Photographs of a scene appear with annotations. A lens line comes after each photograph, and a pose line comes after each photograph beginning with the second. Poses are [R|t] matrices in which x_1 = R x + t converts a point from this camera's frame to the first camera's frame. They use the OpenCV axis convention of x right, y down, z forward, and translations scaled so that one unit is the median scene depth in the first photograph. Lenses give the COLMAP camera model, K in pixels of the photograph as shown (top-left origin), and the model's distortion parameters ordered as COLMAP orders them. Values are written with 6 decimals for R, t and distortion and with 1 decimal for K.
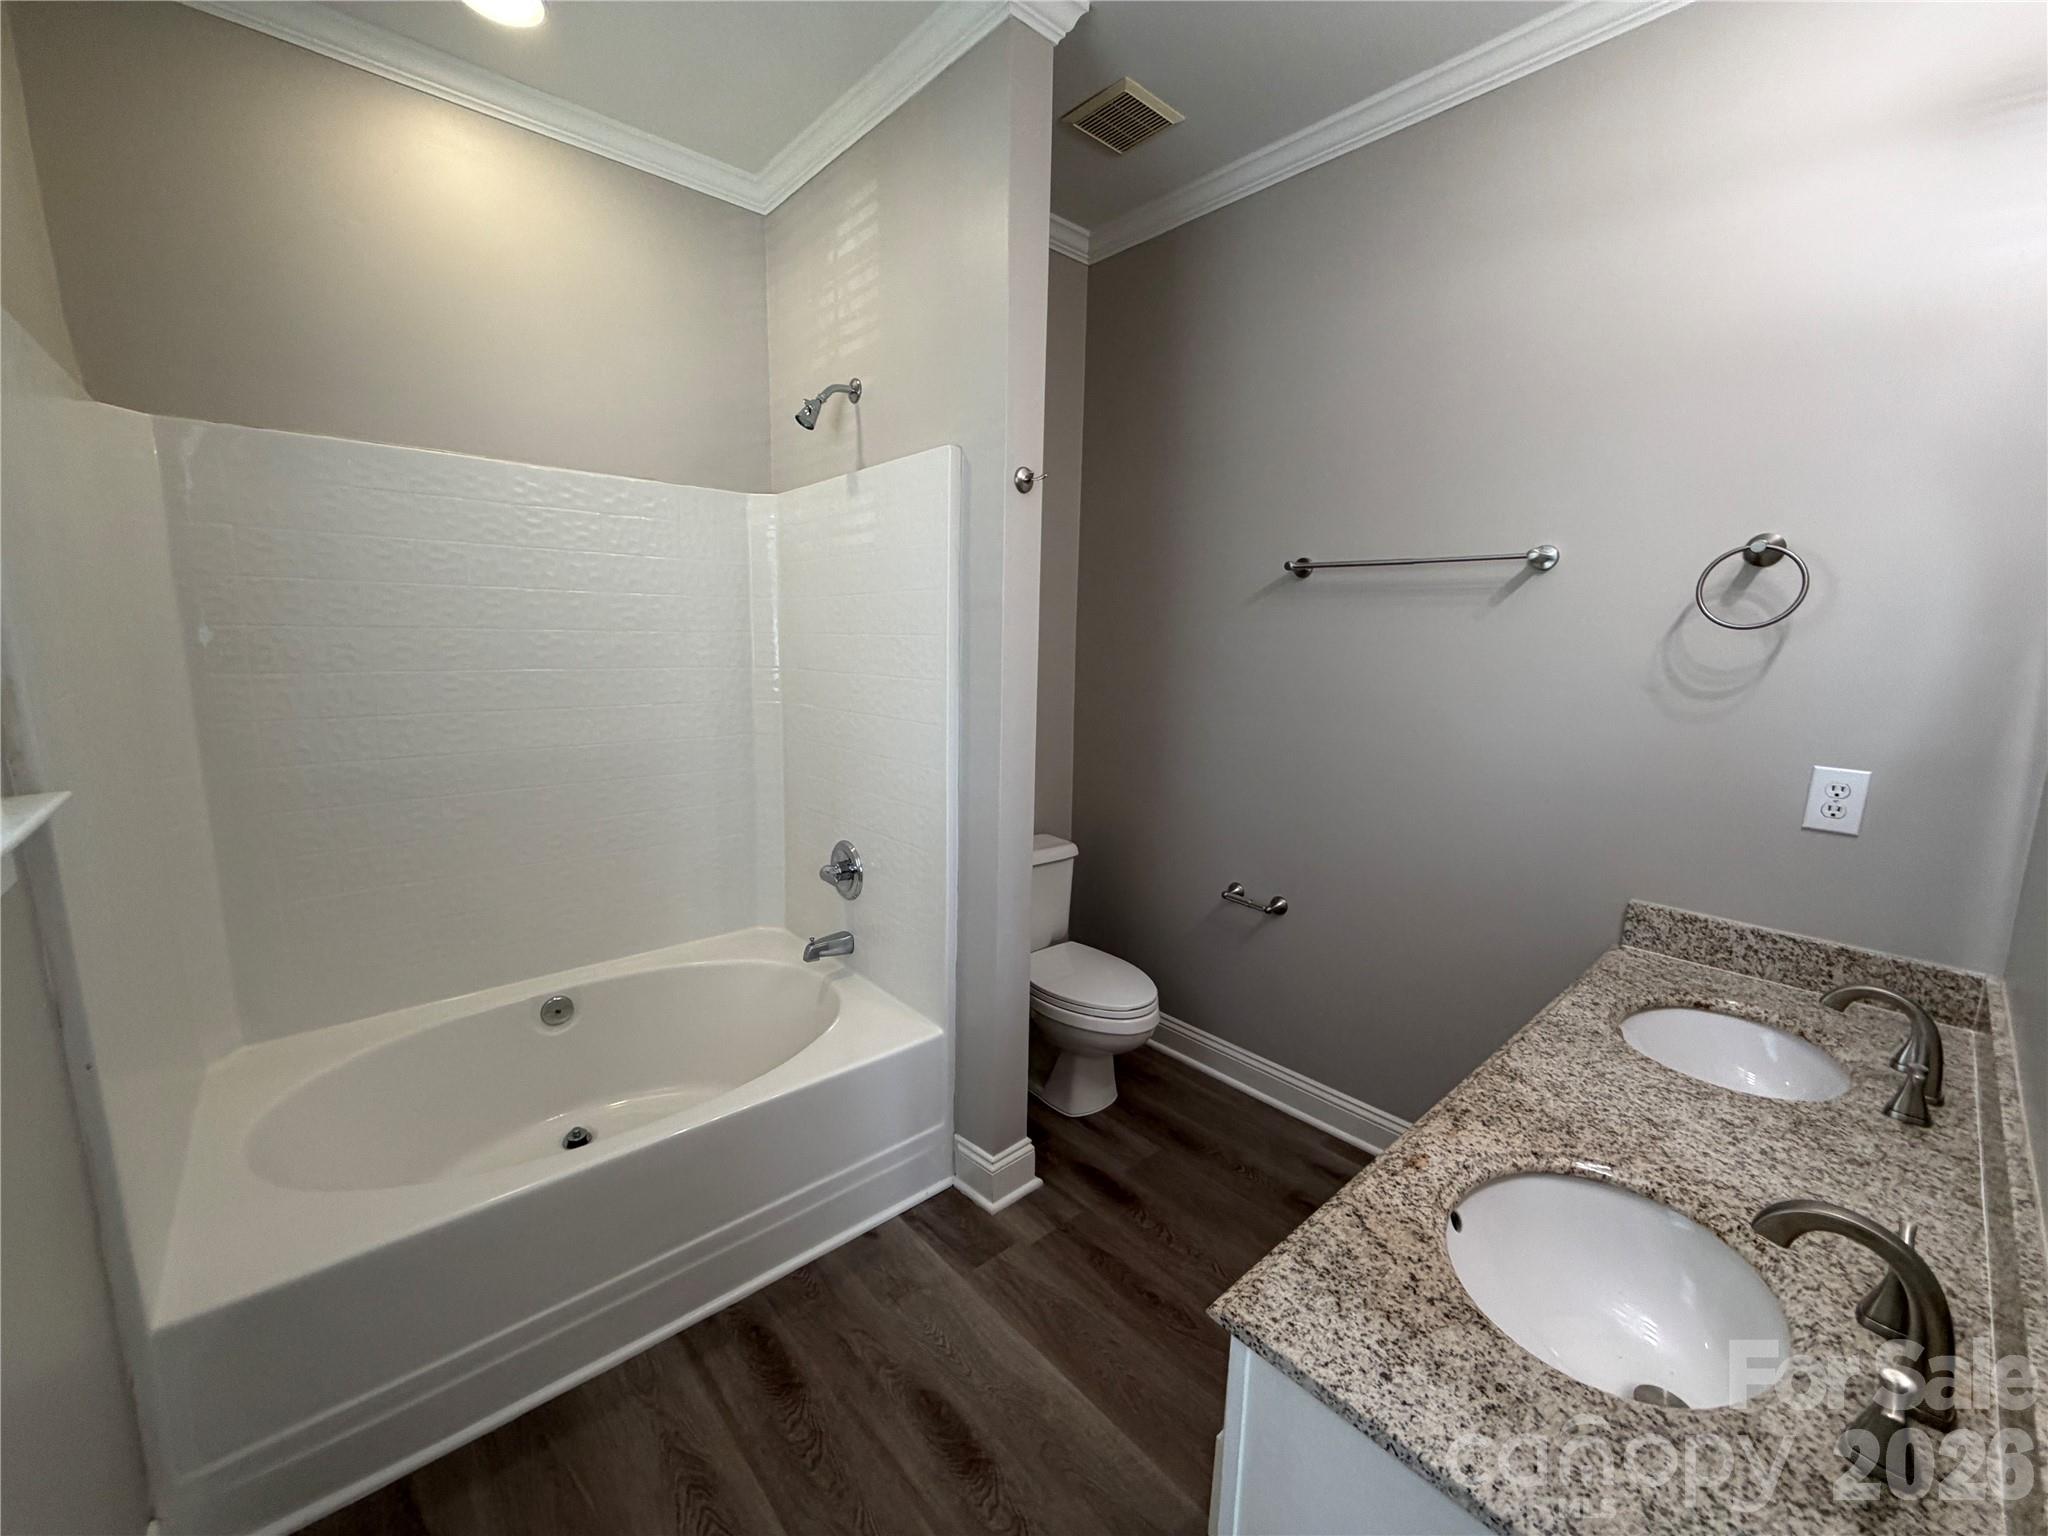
lens RADIAL K [[818.0, 0, 1015.1], [0, 818.0, 767.6], [0, 0, 1]] dist [0.000739, 0.000297]
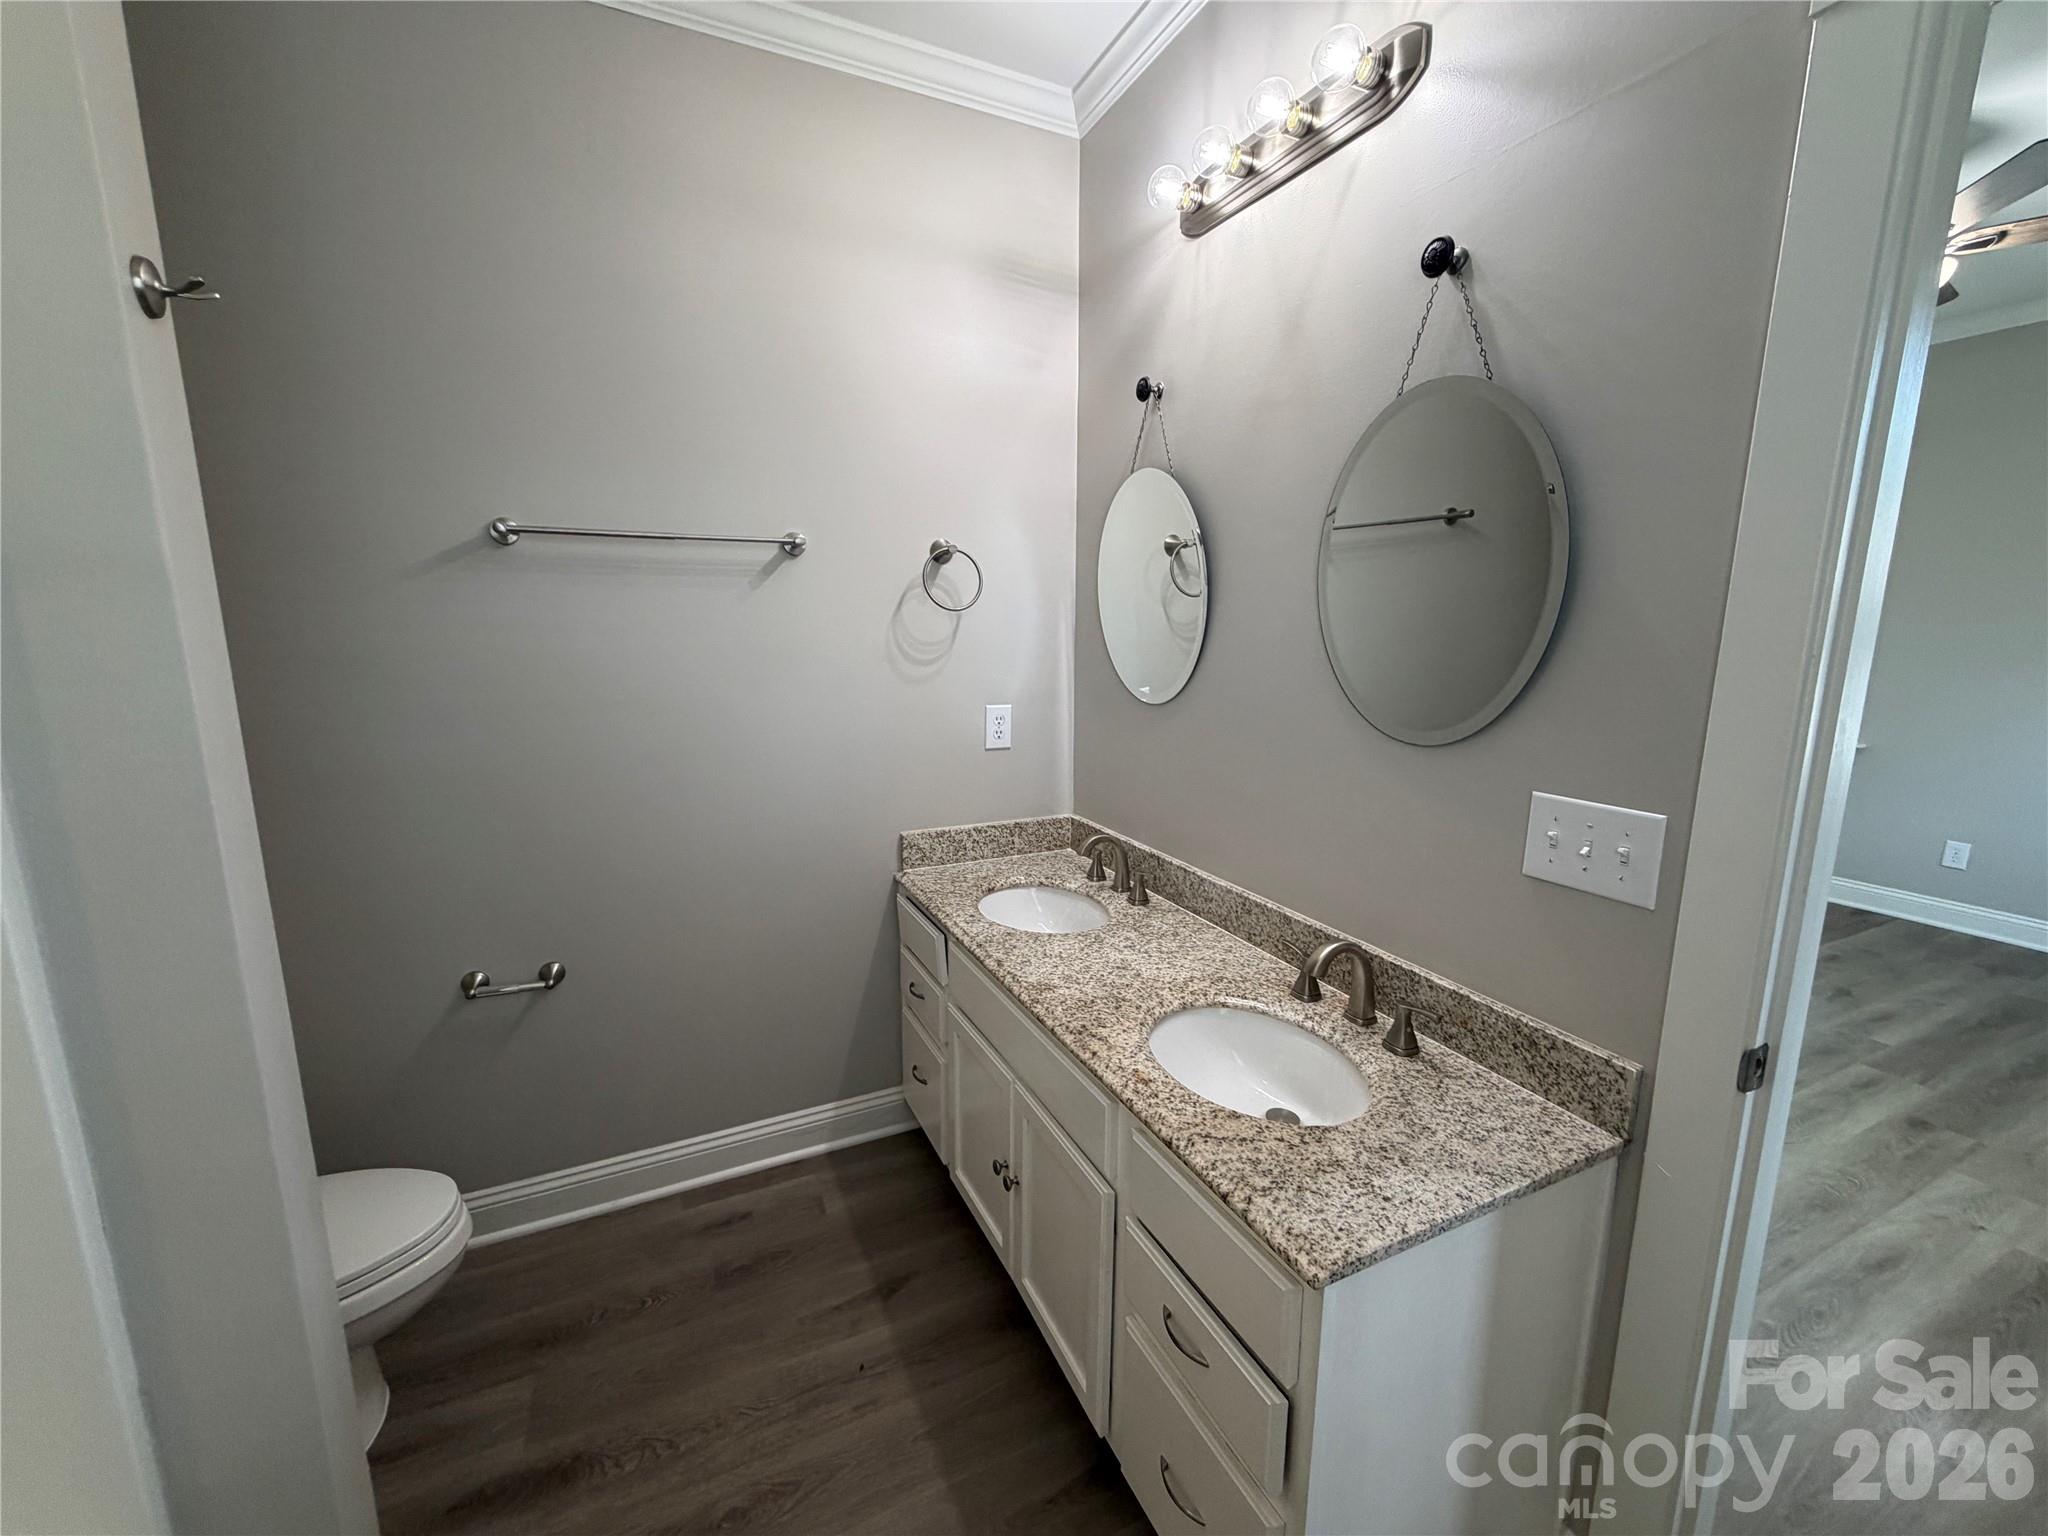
lens RADIAL K [[818.0, 0, 1023.2], [0, 818.0, 765.7], [0, 0, 1]] dist [0.000739, 0.000297]
pose [[0.286253, -0.184722, 0.940179, -0.364749], [0.164117, 0.976192, 0.141830, -0.089535], [-0.943994, 0.113700, 0.309754, 0.491326]]
